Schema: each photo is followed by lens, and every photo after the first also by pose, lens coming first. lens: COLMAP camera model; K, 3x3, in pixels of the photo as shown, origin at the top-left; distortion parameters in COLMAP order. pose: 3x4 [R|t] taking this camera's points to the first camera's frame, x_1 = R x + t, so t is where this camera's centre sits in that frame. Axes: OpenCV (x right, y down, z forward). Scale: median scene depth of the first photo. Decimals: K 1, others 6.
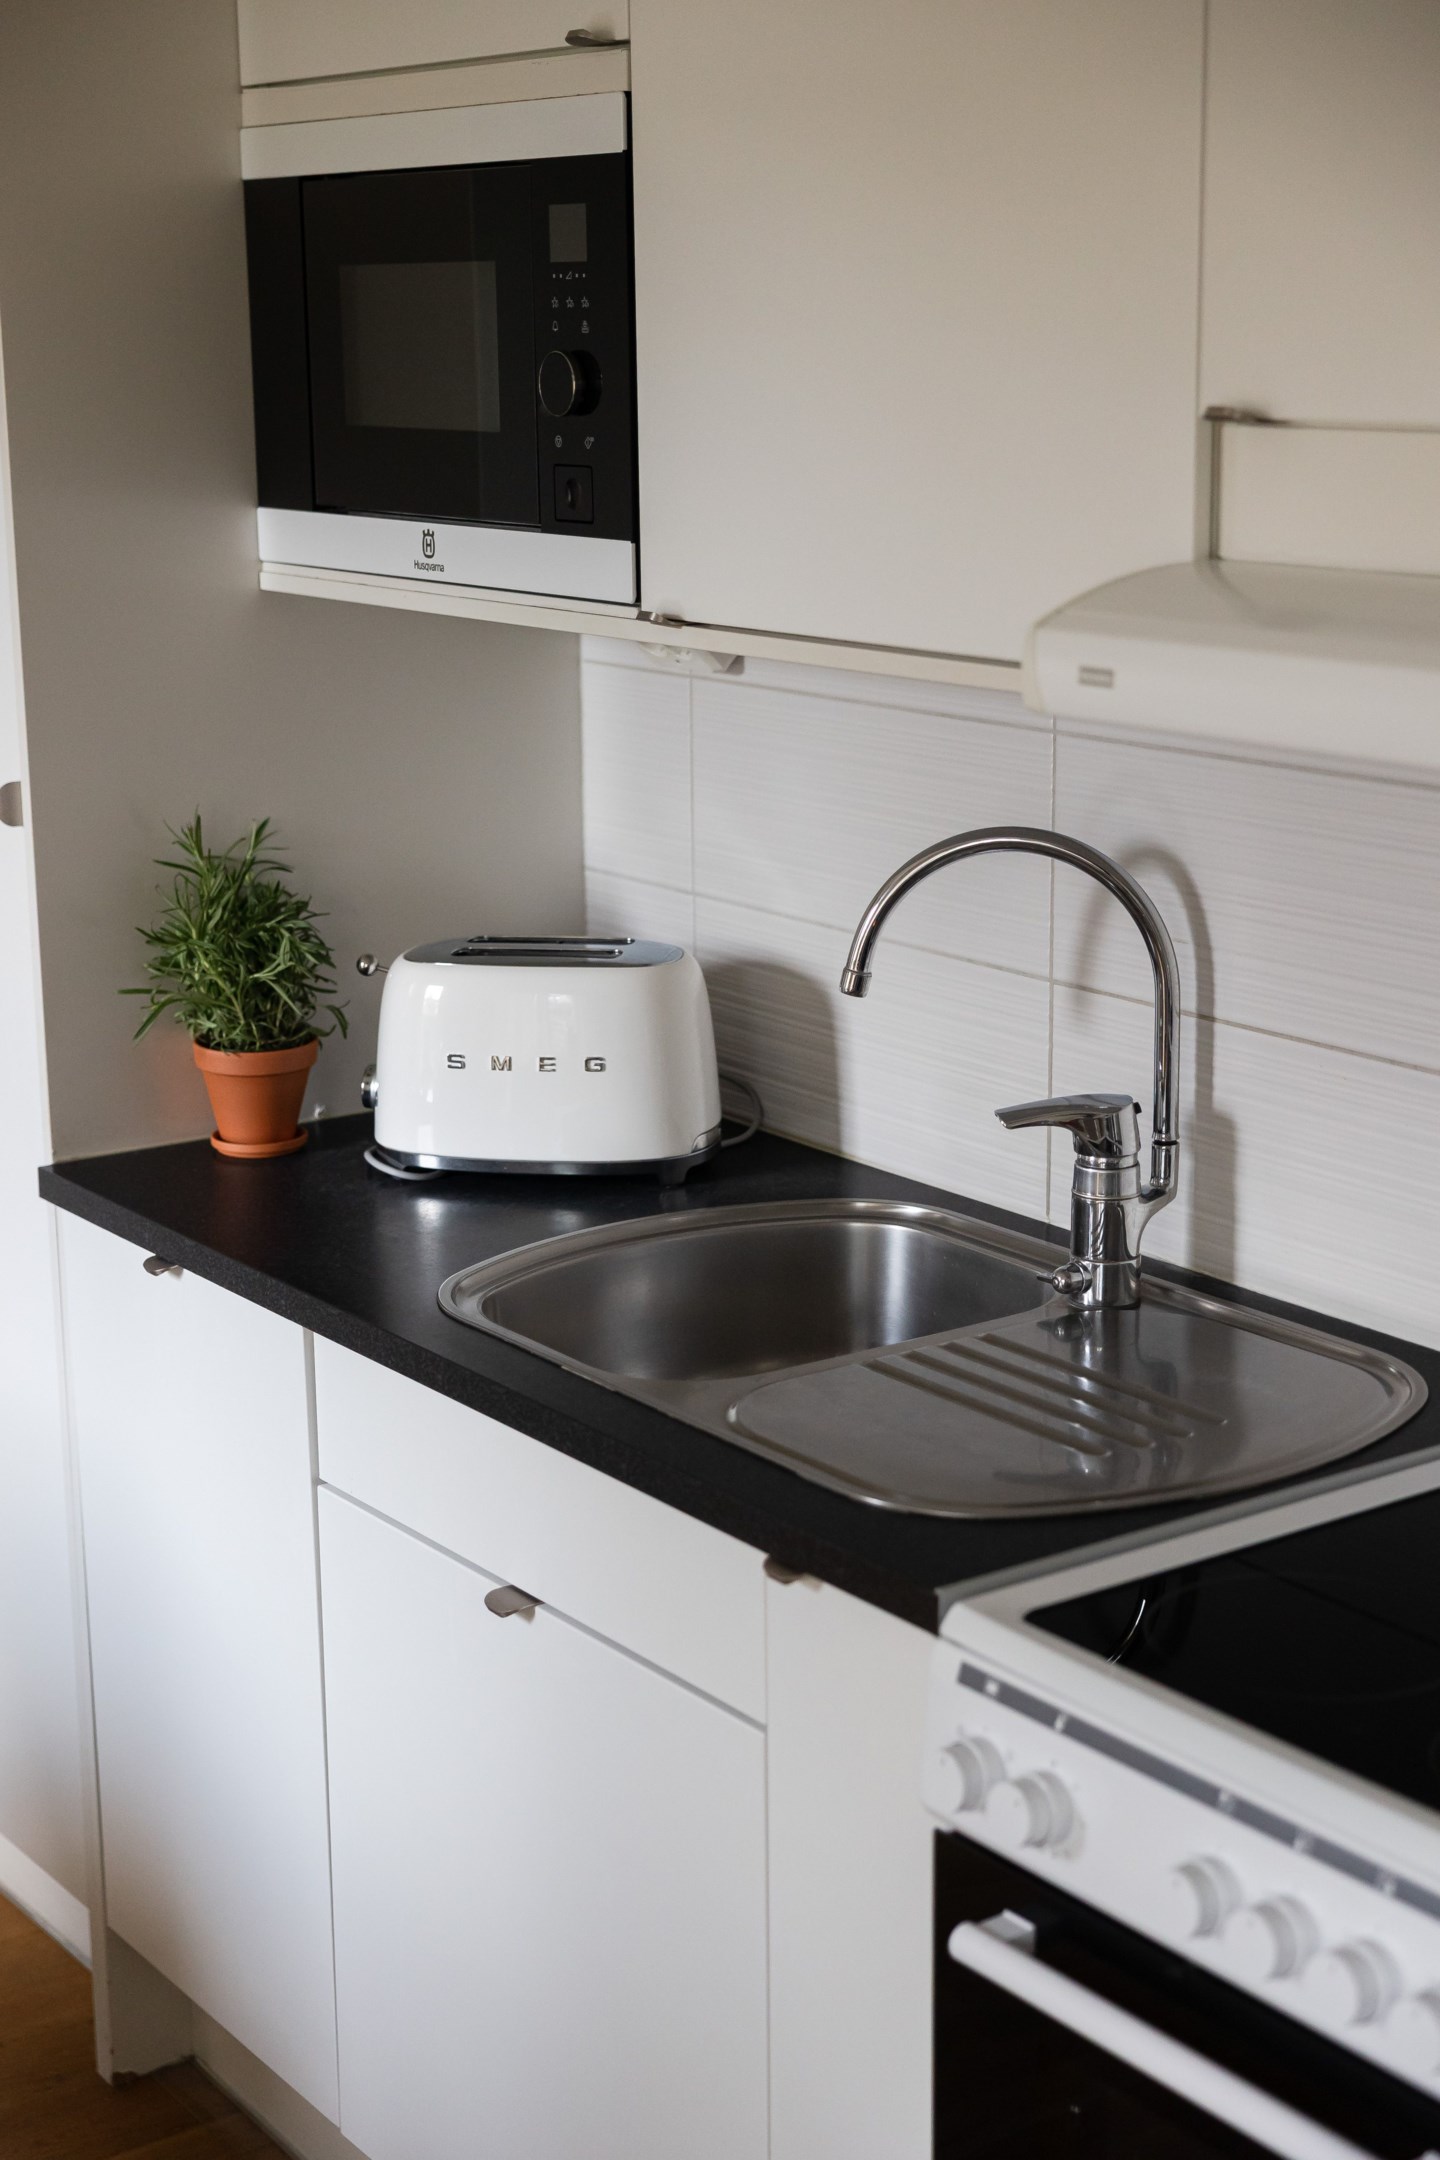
lens RADIAL K [[3380.7, 0, 702.2], [0, 3380.7, 1091.0], [0, 0, 1]] dist [0.022544, 0.000000]
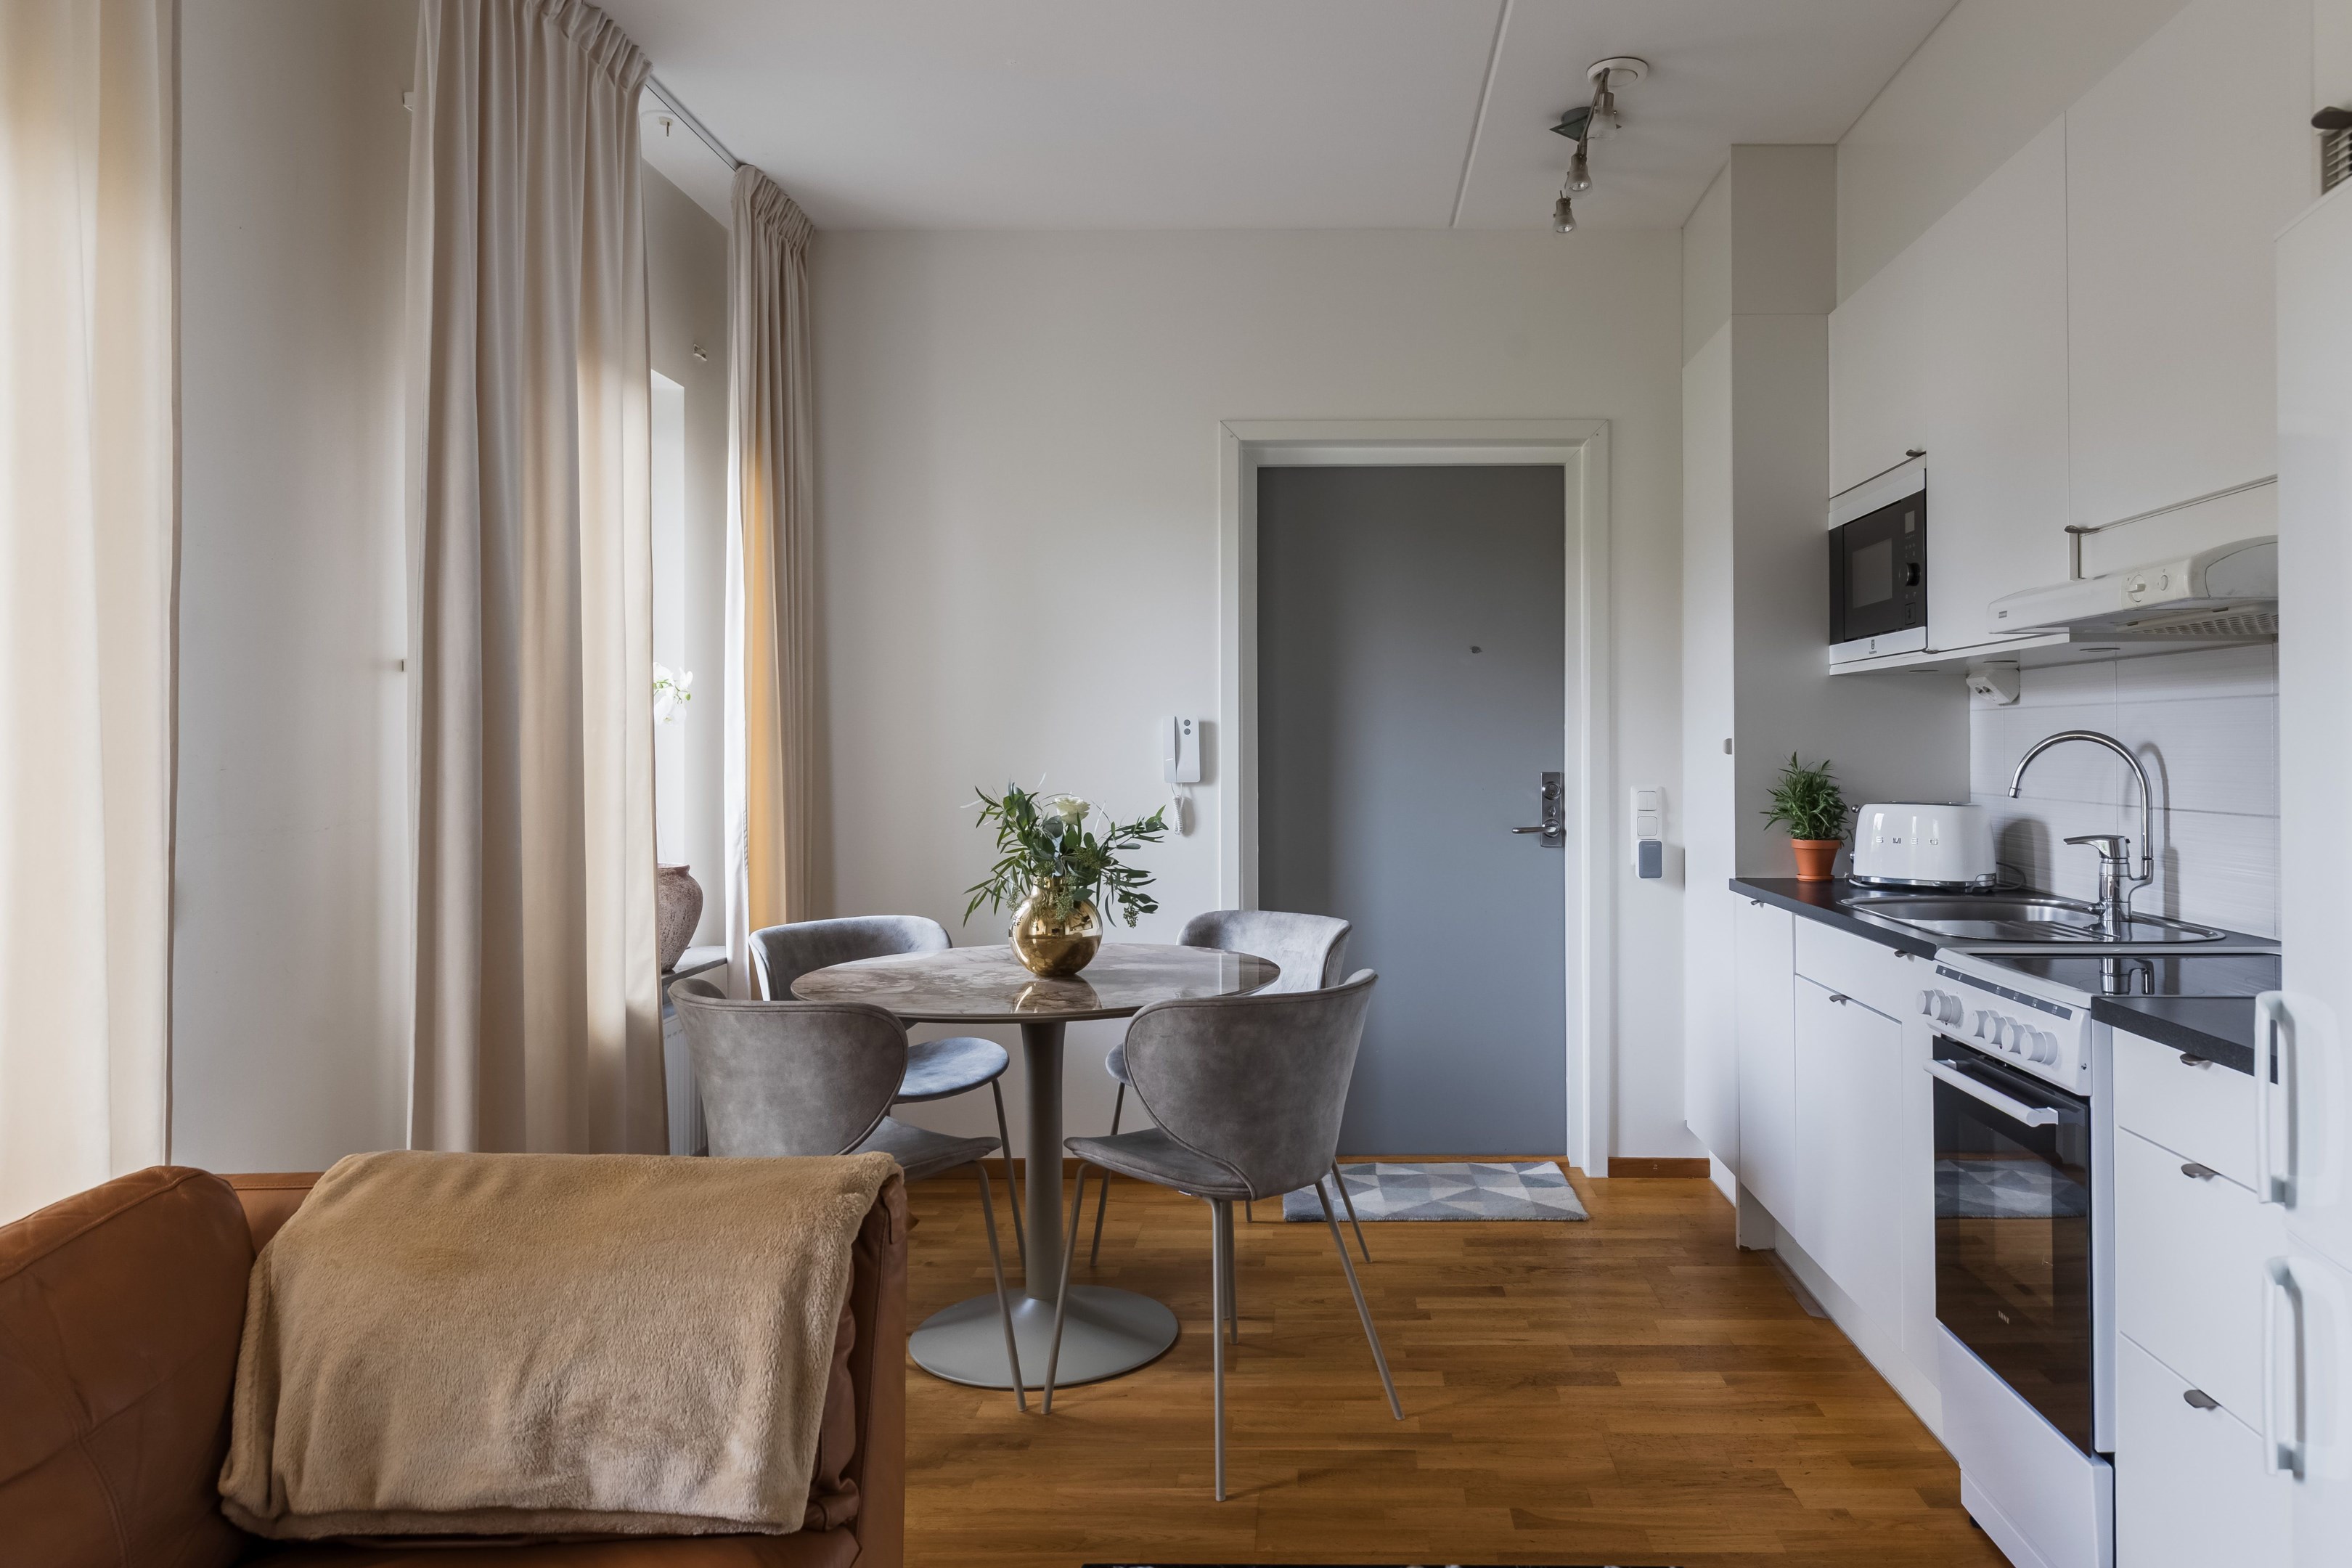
lens RADIAL K [[1536.8, 0, 1325.5], [0, 1536.8, 732.7], [0, 0, 1]] dist [0.004964, 0.009046]
pose [[0.819430, 0.004335, -0.573163, 0.271694], [-0.139844, 0.971265, -0.192583, 0.211021], [0.555858, 0.237962, 0.796490, -0.222017]]
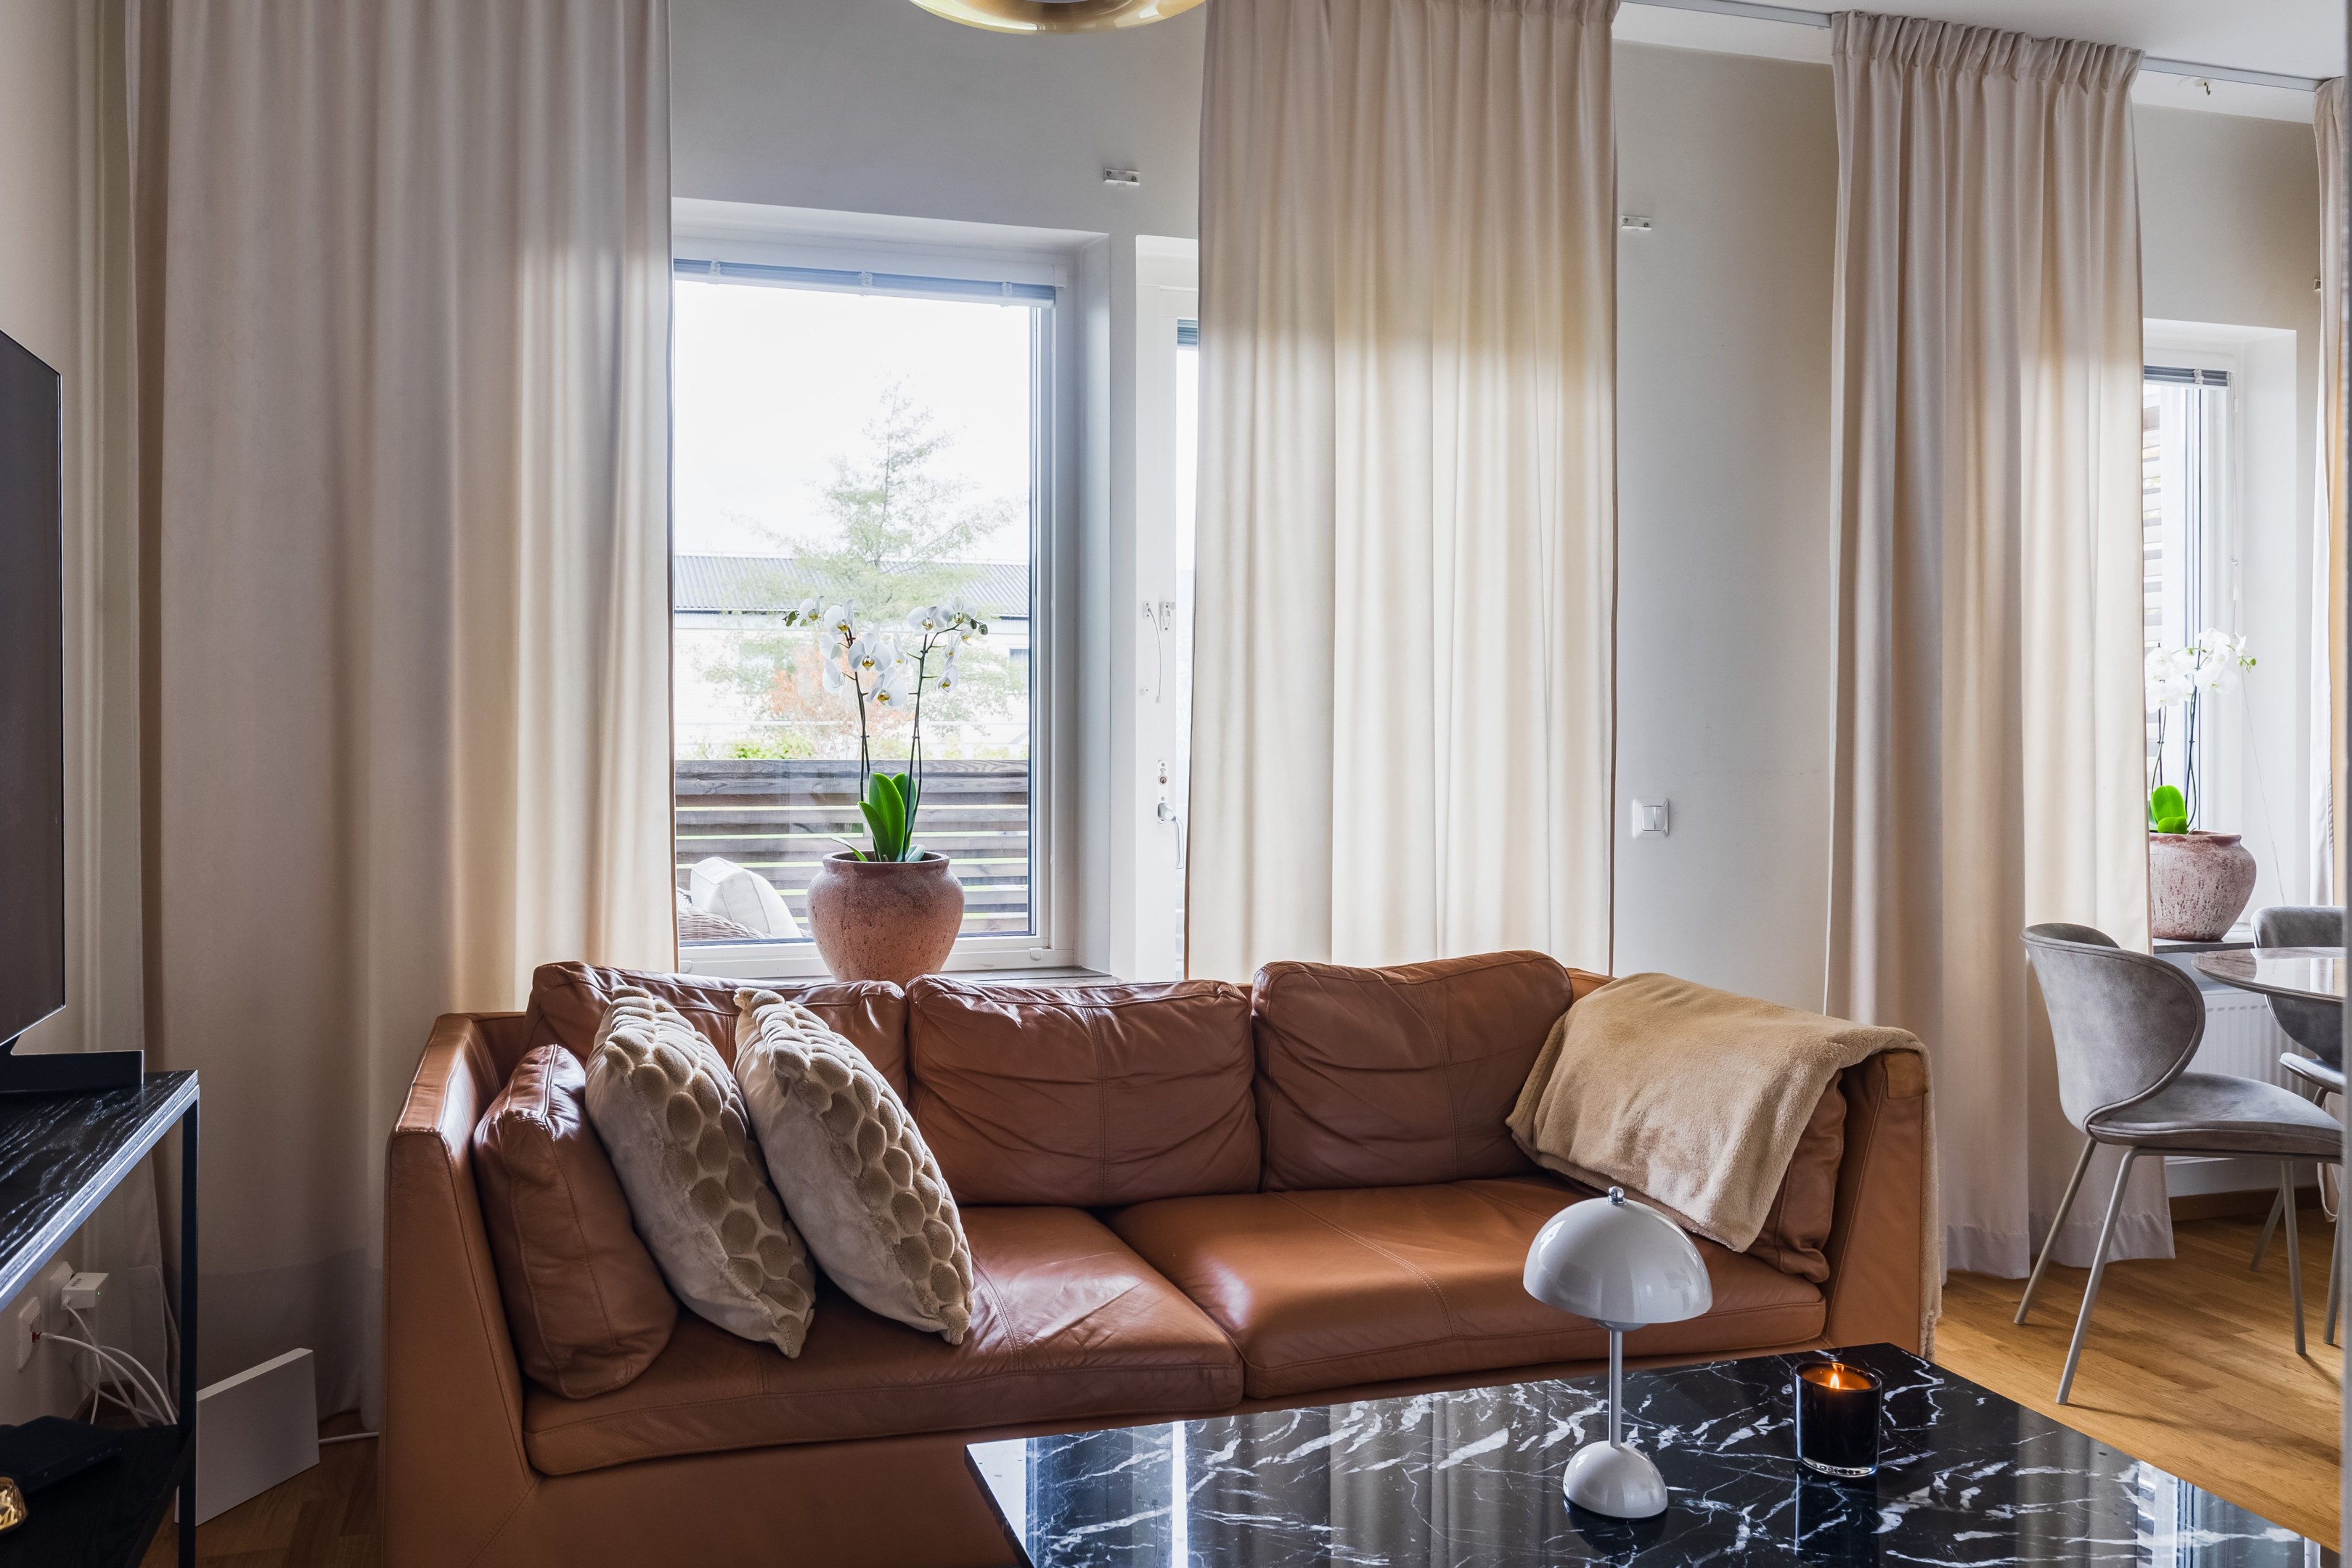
lens RADIAL K [[1710.0, 0, 1027.8], [0, 1710.0, 729.3], [0, 0, 1]] dist [-0.002822, 0.005856]
pose [[-0.333983, 0.008505, -0.942541, 0.748589], [-0.217091, 0.972382, 0.085699, 0.153359], [0.917239, 0.233239, -0.322912, 0.070222]]
